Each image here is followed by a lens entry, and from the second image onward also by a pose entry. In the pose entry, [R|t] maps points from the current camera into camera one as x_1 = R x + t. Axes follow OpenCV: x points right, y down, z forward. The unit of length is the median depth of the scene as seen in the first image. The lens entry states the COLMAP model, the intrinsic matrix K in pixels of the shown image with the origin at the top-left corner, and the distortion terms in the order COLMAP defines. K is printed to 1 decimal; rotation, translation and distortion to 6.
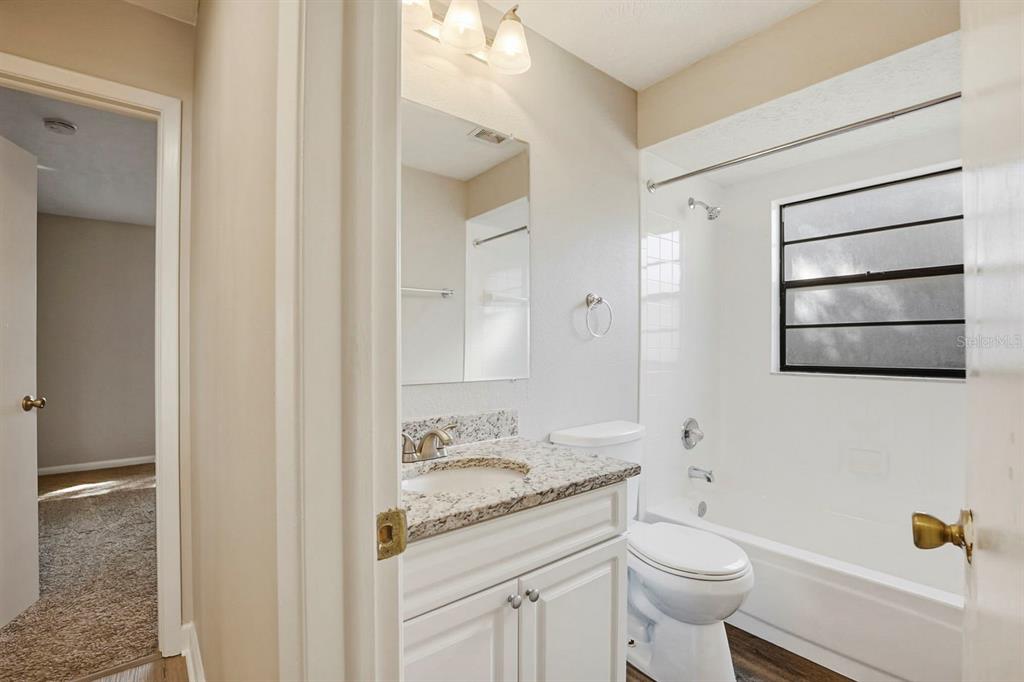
lens RADIAL K [[476.2, 0, 511.5], [0, 476.2, 347.3], [0, 0, 1]] dist [-0.022460, 0.000467]
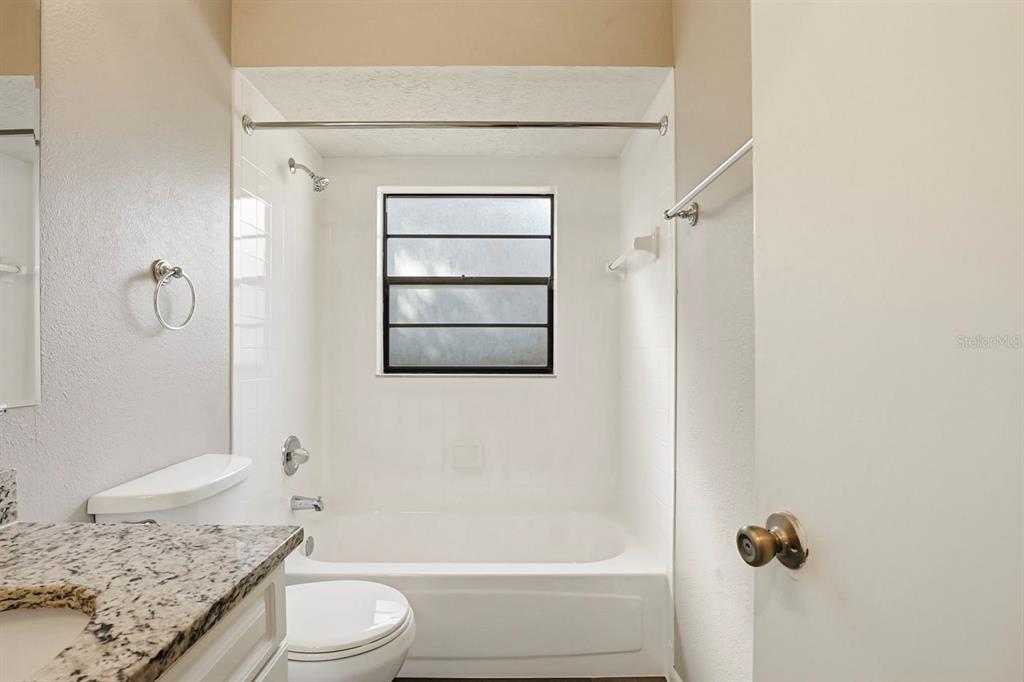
lens RADIAL K [[504.1, 0, 511.5], [0, 504.1, 354.8], [0, 0, 1]] dist [-0.022802, 0.000787]
pose [[0.632186, -0.008347, 0.774772, -0.042868], [-0.001417, 0.999928, 0.011929, 0.002820], [-0.774815, -0.008640, 0.632128, 0.199308]]
